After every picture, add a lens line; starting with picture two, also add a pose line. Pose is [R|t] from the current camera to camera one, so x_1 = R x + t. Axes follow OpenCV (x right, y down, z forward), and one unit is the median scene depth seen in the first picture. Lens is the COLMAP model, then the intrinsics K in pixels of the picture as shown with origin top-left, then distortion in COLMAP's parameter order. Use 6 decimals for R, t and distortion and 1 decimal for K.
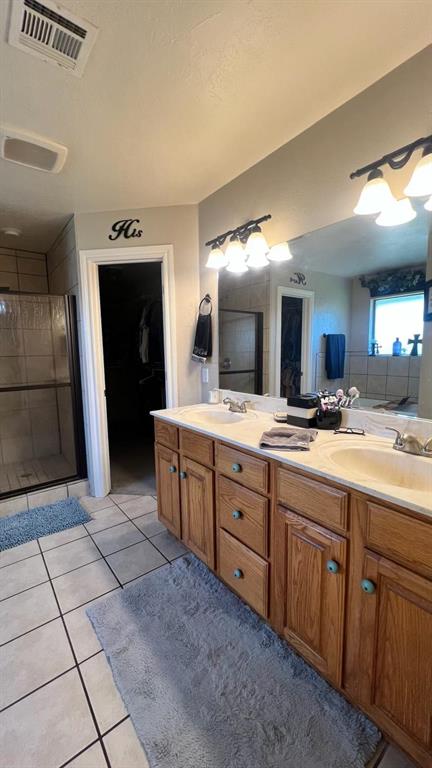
lens RADIAL K [[306.1, 0, 216.0], [0, 306.1, 384.0], [0, 0, 1]] dist [-0.000641, 0.000180]
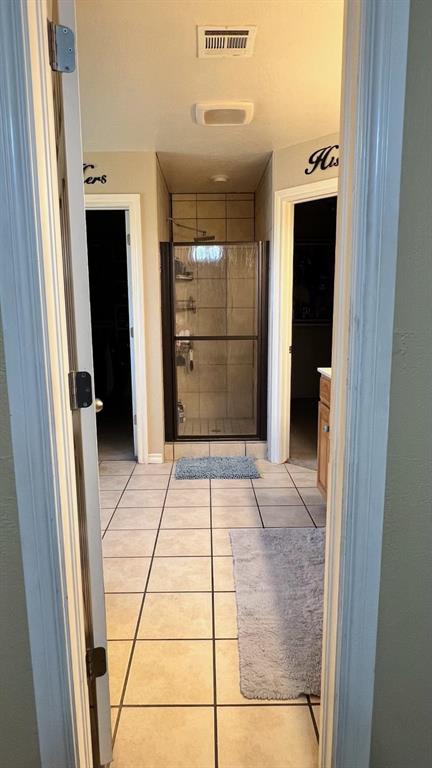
lens RADIAL K [[475.3, 0, 216.0], [0, 475.3, 384.0], [0, 0, 1]] dist [-0.000566, -0.001169]
pose [[0.801945, 0.105144, -0.588072, 0.315779], [-0.074219, 0.994298, 0.076564, 0.043439], [0.592770, -0.017754, 0.805176, -0.266554]]
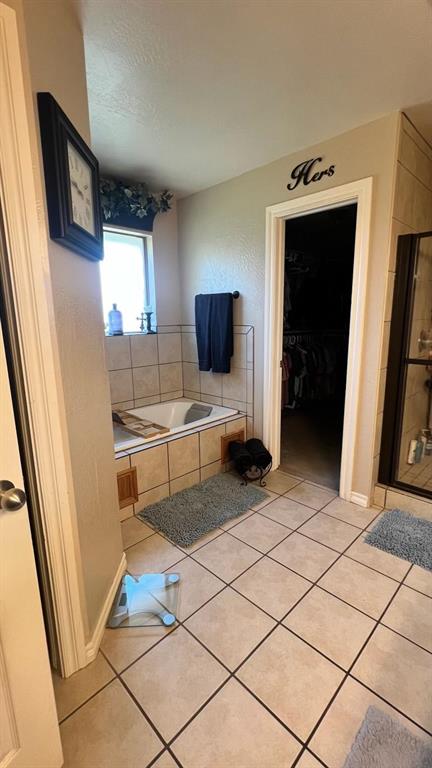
lens RADIAL K [[337.3, 0, 216.0], [0, 337.3, 384.0], [0, 0, 1]] dist [0.001912, 0.000217]
pose [[0.121558, 0.206878, -0.970786, 0.066926], [-0.103867, 0.975320, 0.194838, -0.035745], [0.987135, 0.077148, 0.140046, 0.315095]]
